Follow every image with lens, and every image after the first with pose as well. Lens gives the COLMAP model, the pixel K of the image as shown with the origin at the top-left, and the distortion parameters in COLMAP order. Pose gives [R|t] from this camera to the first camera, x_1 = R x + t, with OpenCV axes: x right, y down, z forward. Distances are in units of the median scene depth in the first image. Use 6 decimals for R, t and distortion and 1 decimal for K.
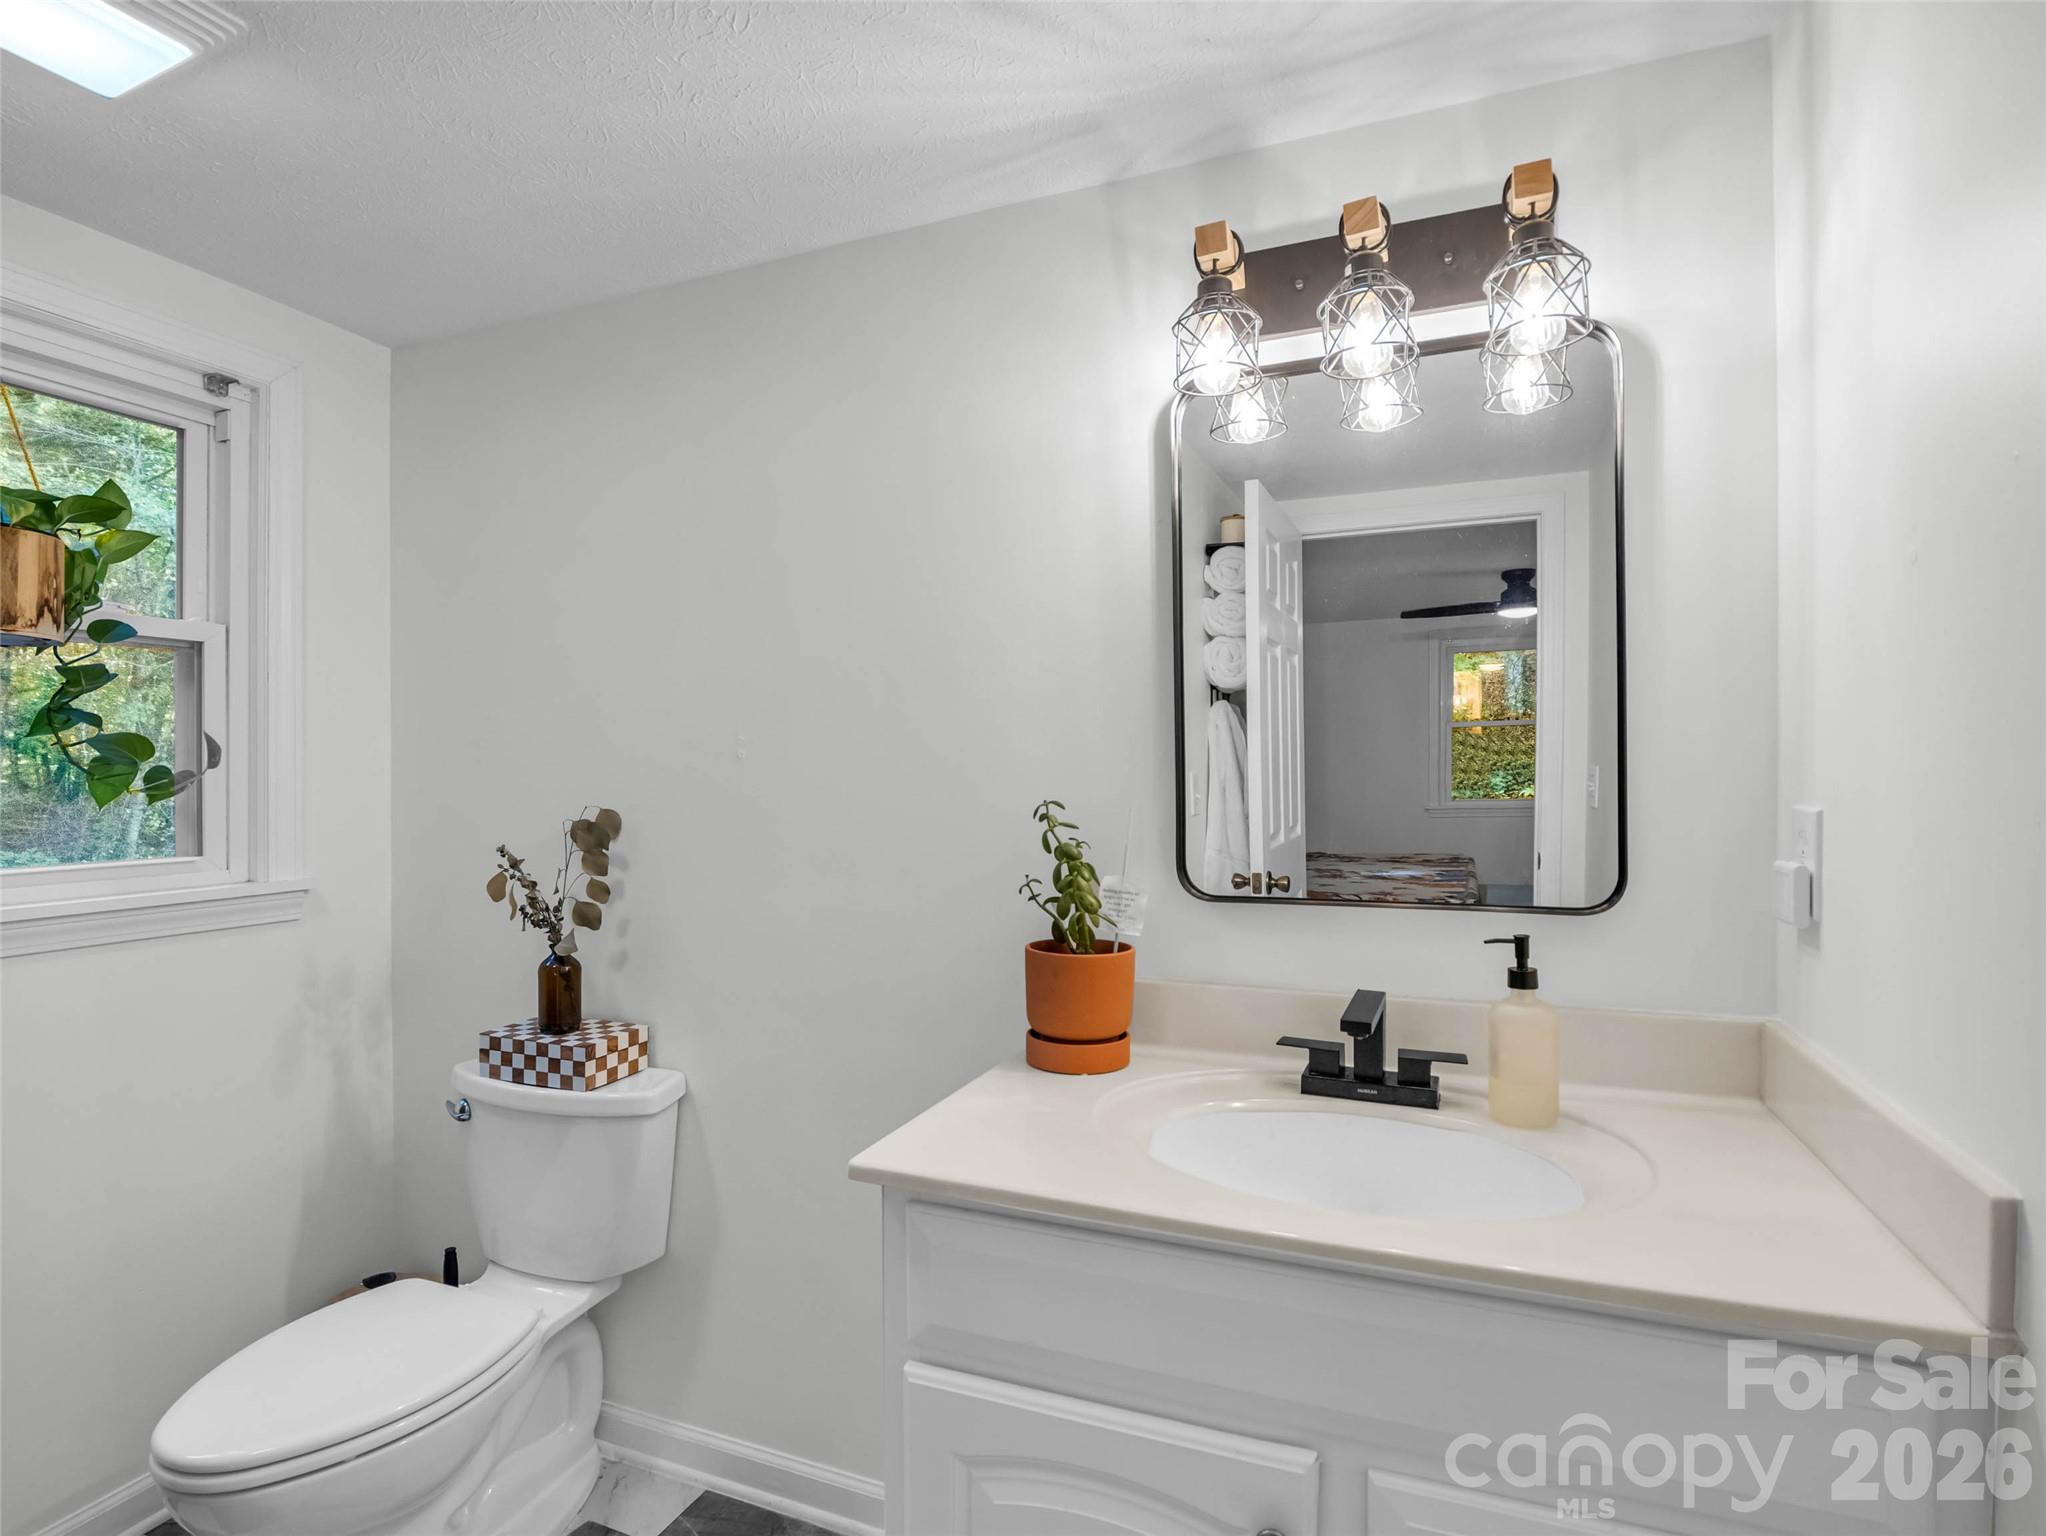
lens RADIAL K [[1059.5, 0, 1021.5], [0, 1059.5, 767.0], [0, 0, 1]] dist [-0.005246, -0.000620]
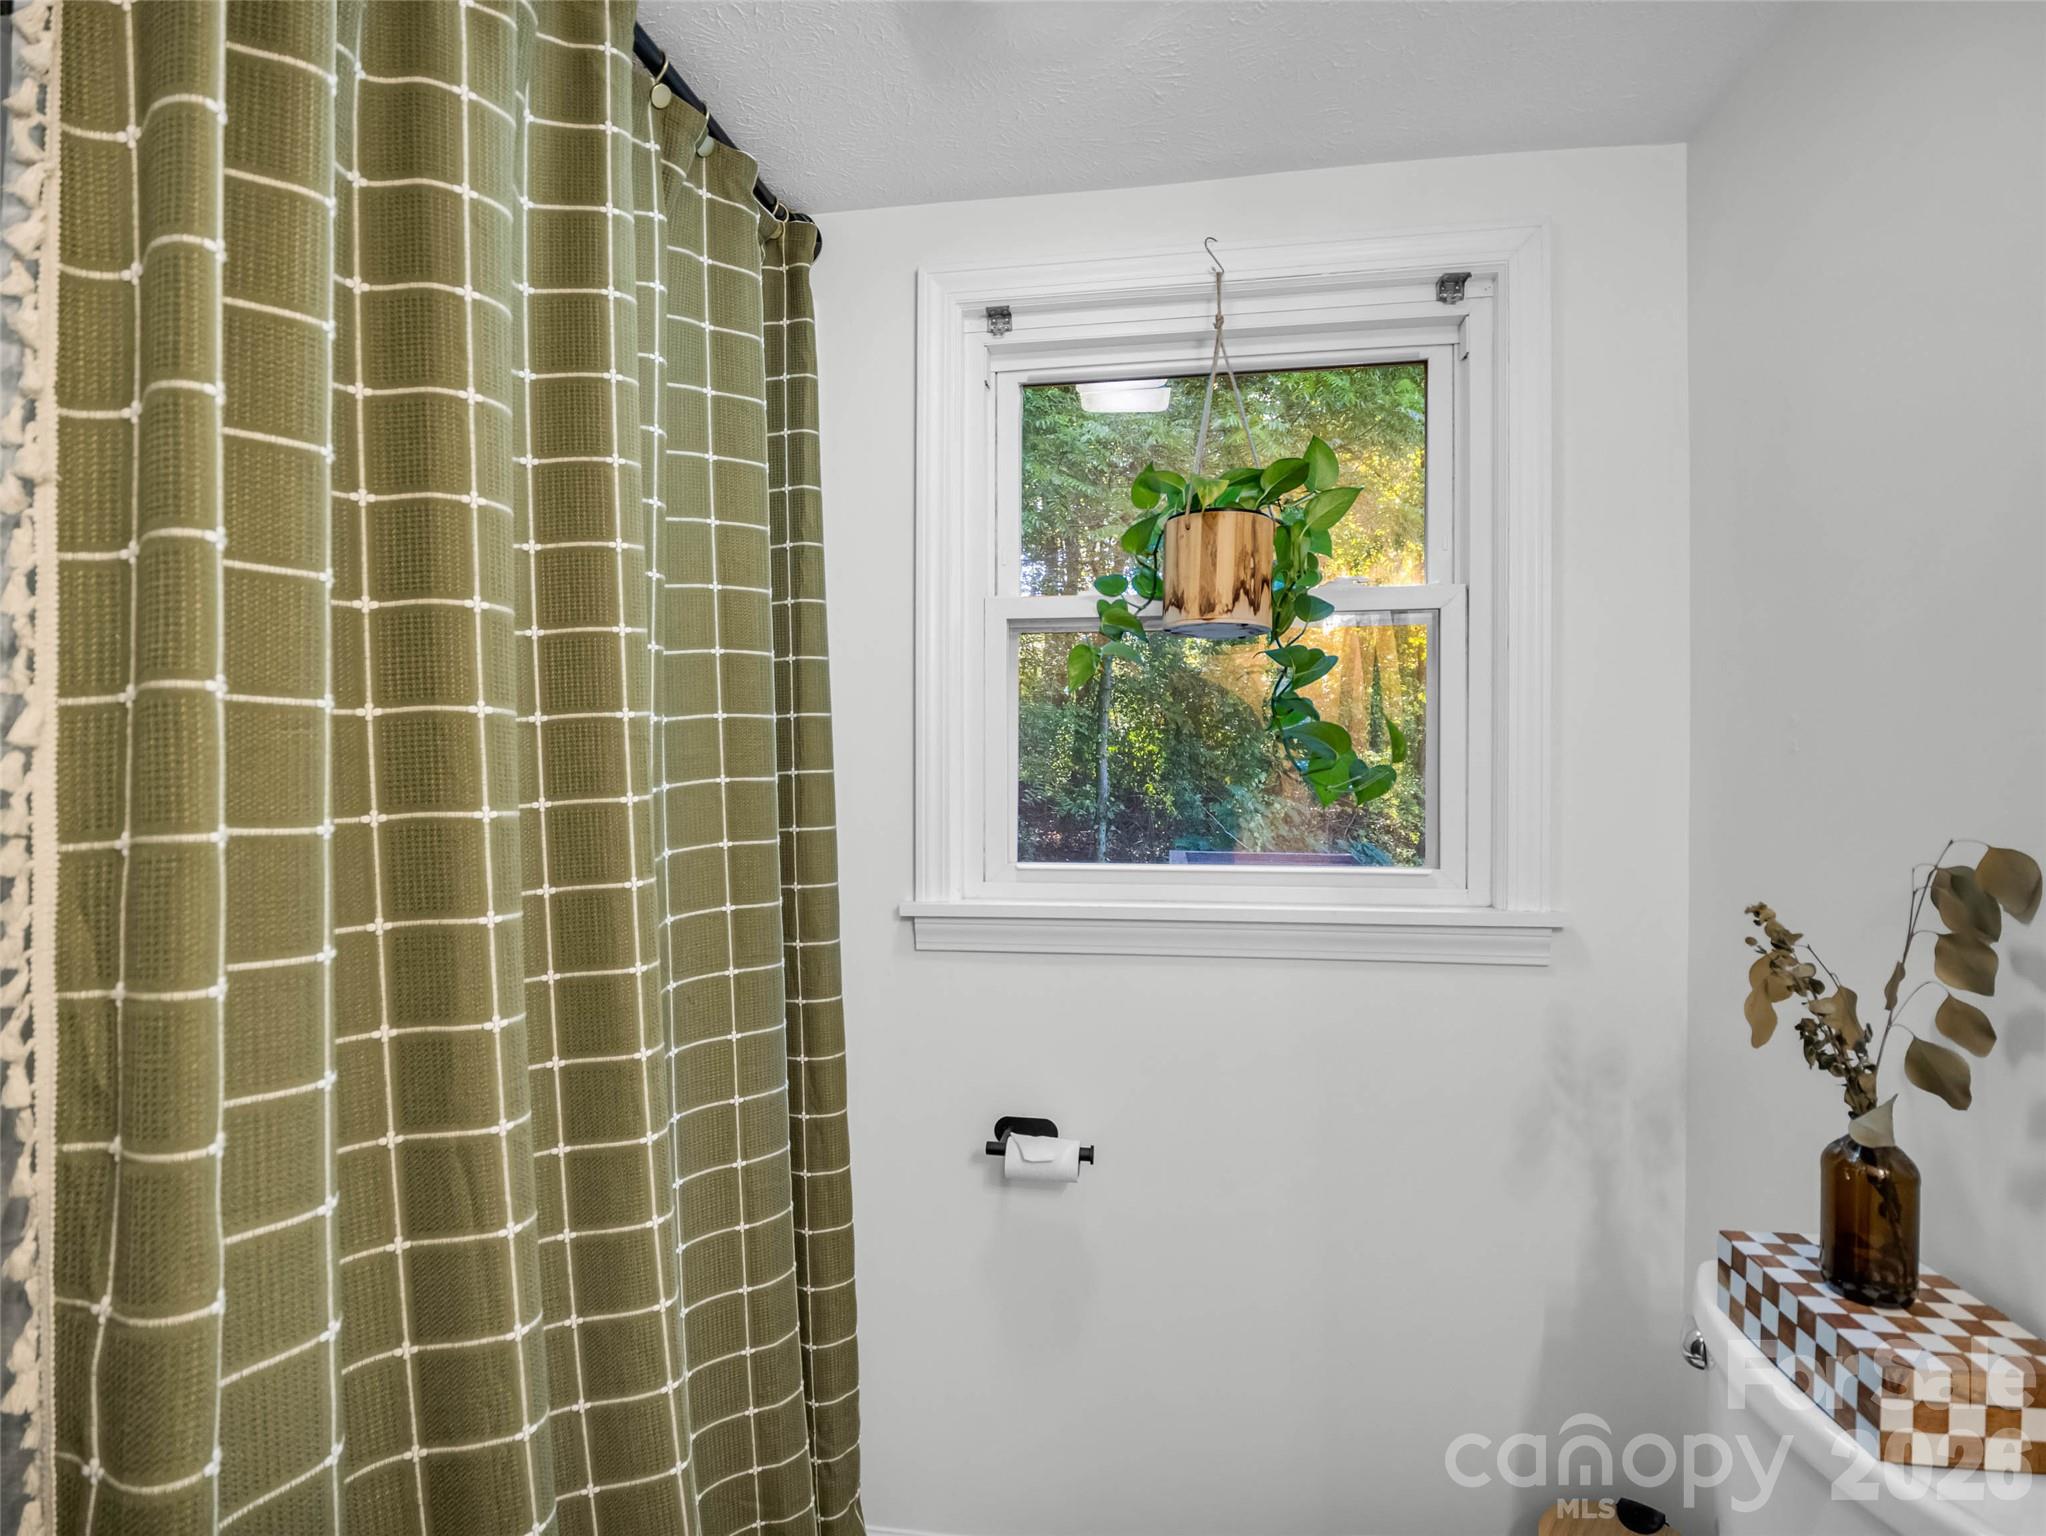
lens RADIAL K [[1059.5, 0, 1024.3], [0, 1059.5, 774.1], [0, 0, 1]] dist [-0.005246, -0.000620]
pose [[0.252197, 0.005601, -0.967660, -0.060896], [0.004522, 0.999966, 0.006966, 0.002755], [0.967665, -0.006132, 0.252163, 0.492736]]
